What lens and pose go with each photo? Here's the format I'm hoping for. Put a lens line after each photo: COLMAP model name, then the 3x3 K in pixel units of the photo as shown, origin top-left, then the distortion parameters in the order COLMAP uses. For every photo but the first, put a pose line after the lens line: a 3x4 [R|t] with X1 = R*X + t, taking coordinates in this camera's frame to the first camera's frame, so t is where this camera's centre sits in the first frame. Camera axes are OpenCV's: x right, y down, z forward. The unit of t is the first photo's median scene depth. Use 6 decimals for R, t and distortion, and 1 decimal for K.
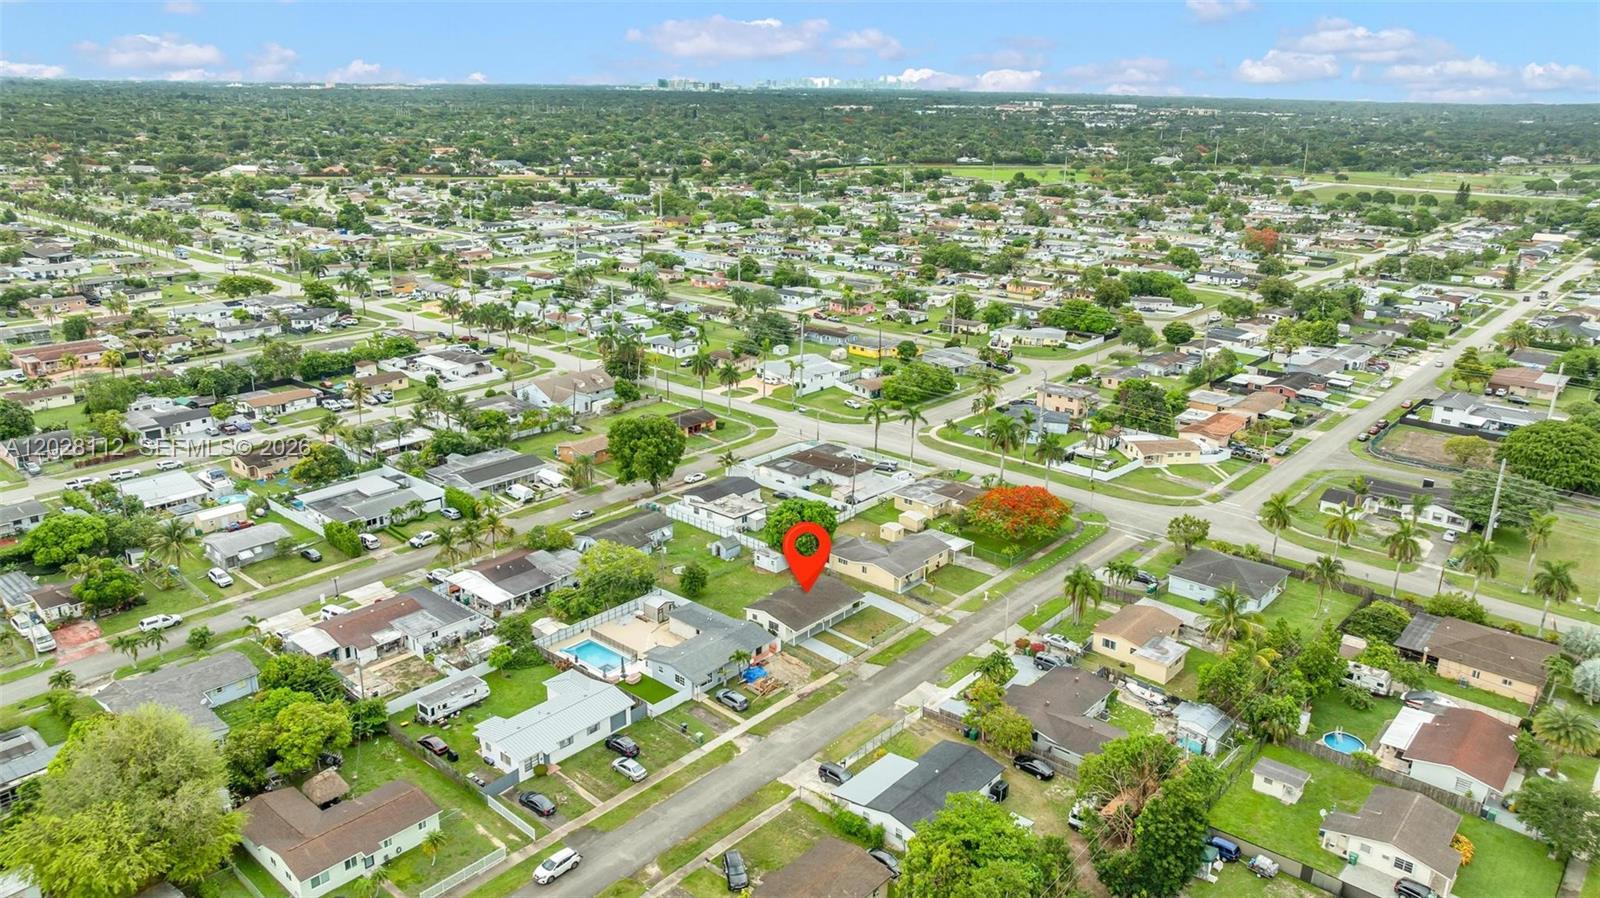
lens RADIAL K [[1121.4, 0, 800.0], [0, 1121.4, 449.0], [0, 0, 1]] dist [-0.018014, 0.004128]
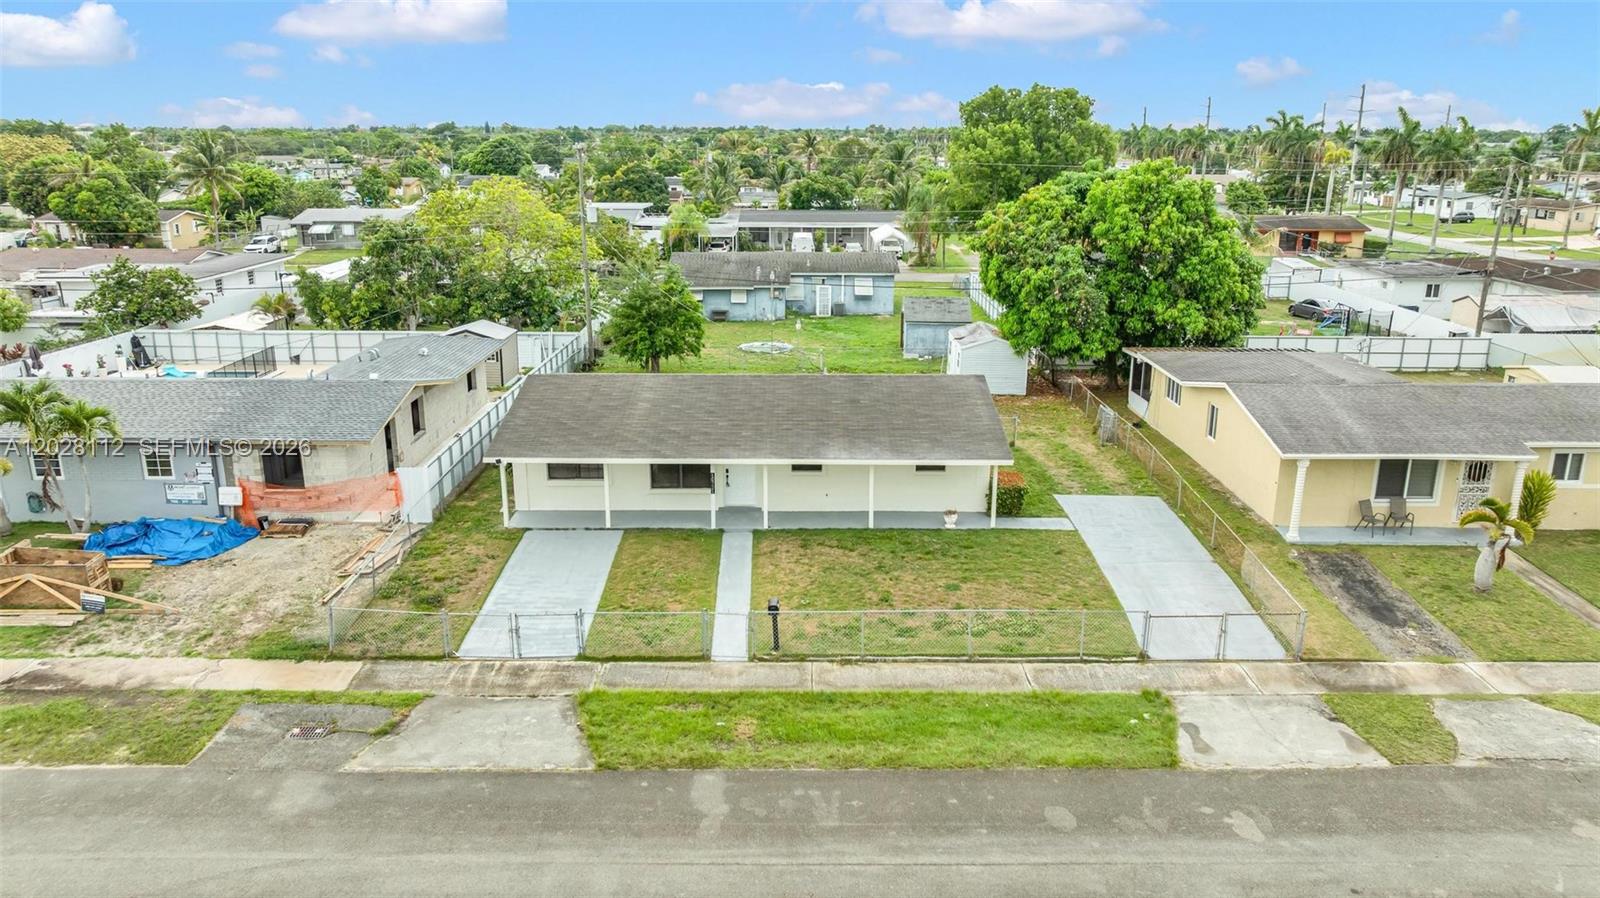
lens RADIAL K [[1121.4, 0, 800.0], [0, 1121.4, 449.0], [0, 0, 1]] dist [-0.018014, 0.004128]
pose [[0.658113, 0.197276, -0.726615, 0.159266], [-0.231016, 0.971422, 0.054504, 0.114882], [0.716603, 0.131990, 0.684879, 0.753764]]
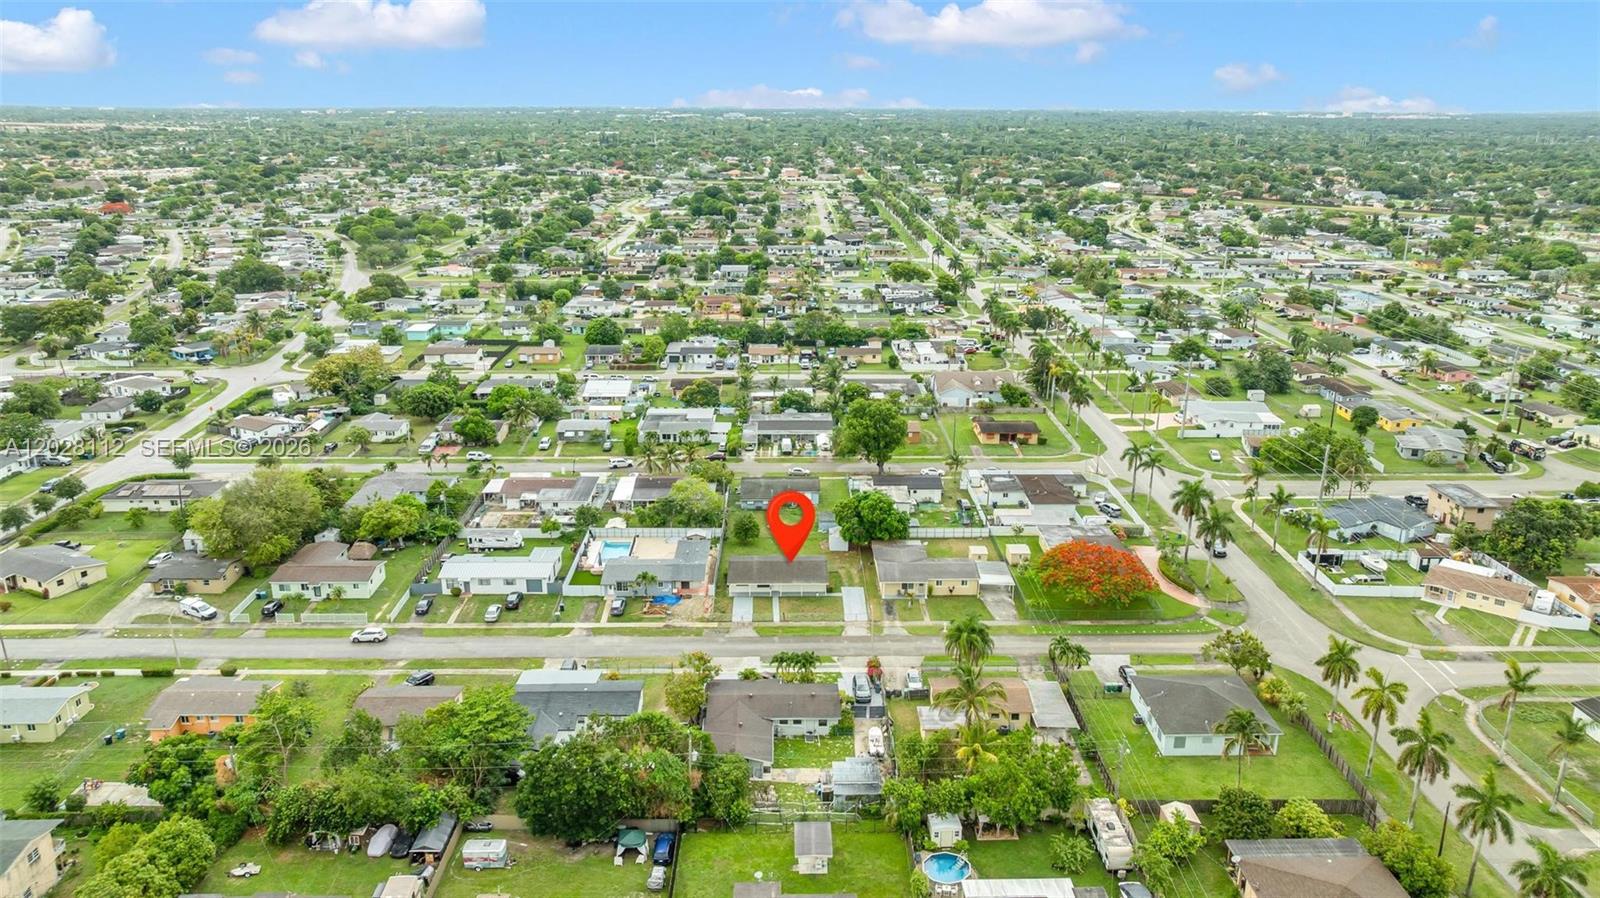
lens RADIAL K [[1121.4, 0, 800.0], [0, 1121.4, 449.0], [0, 0, 1]] dist [-0.018014, 0.004128]
pose [[0.669168, 0.208531, -0.713252, 0.675901], [-0.225682, 0.971514, 0.072305, -0.051515], [0.708012, 0.112584, 0.697168, 0.223171]]
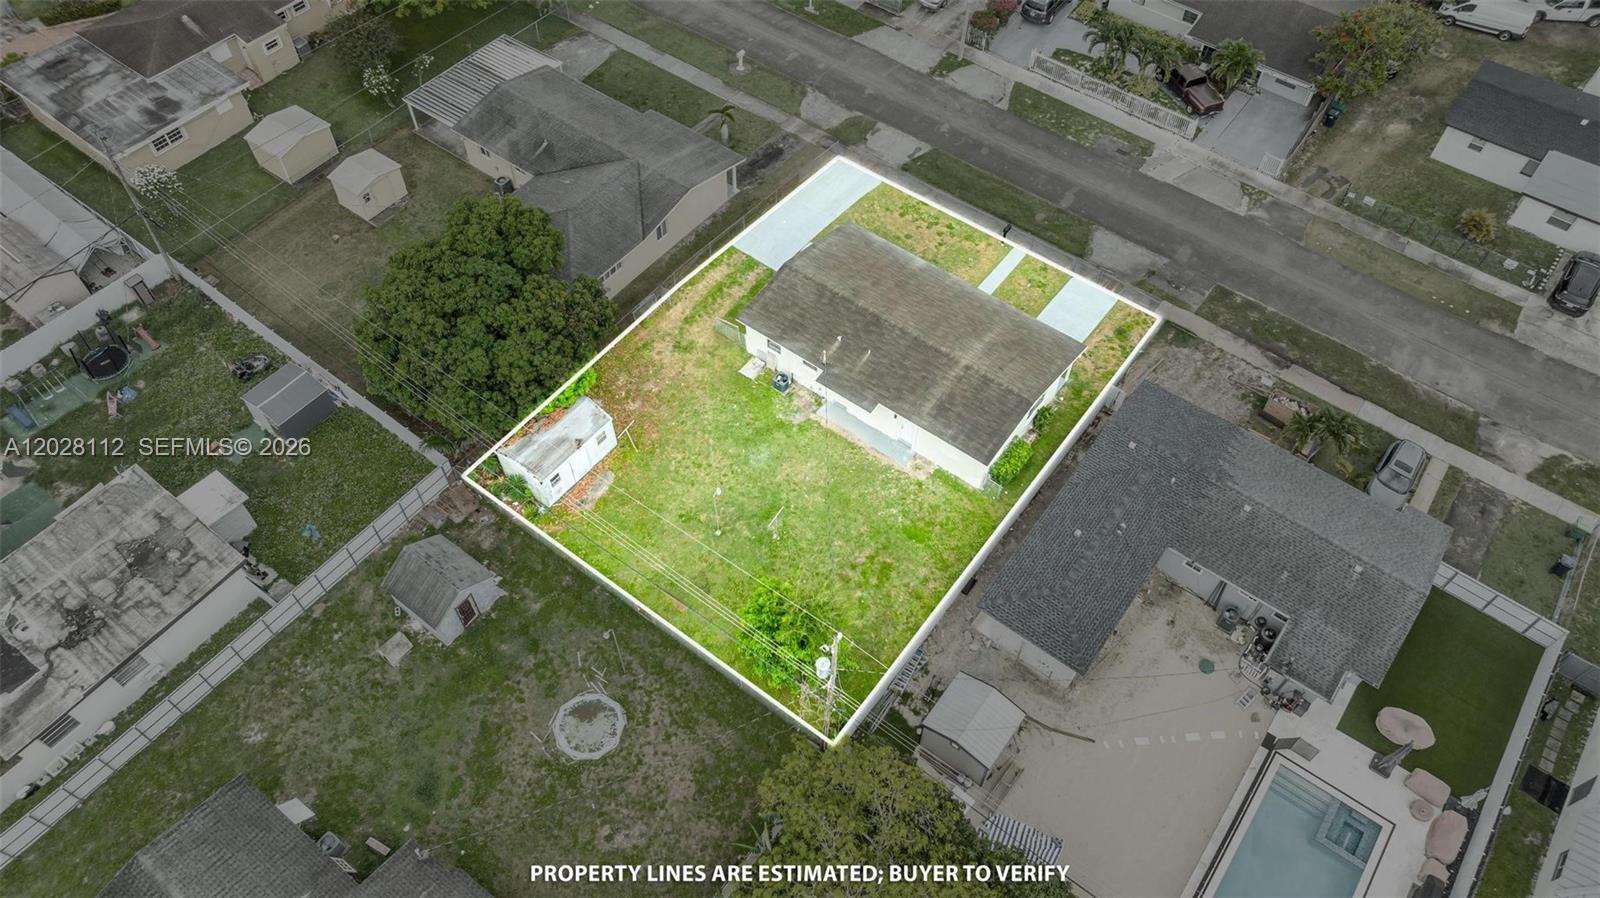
lens RADIAL K [[1132.4, 0, 817.7], [0, 1132.4, 449.2], [0, 0, 1]] dist [-0.019808, 0.006911]
pose [[-0.080963, -0.812076, 0.577907, -0.206218], [0.289085, 0.535756, 0.793345, -0.124025], [-0.953874, 0.231296, 0.191383, 0.858127]]
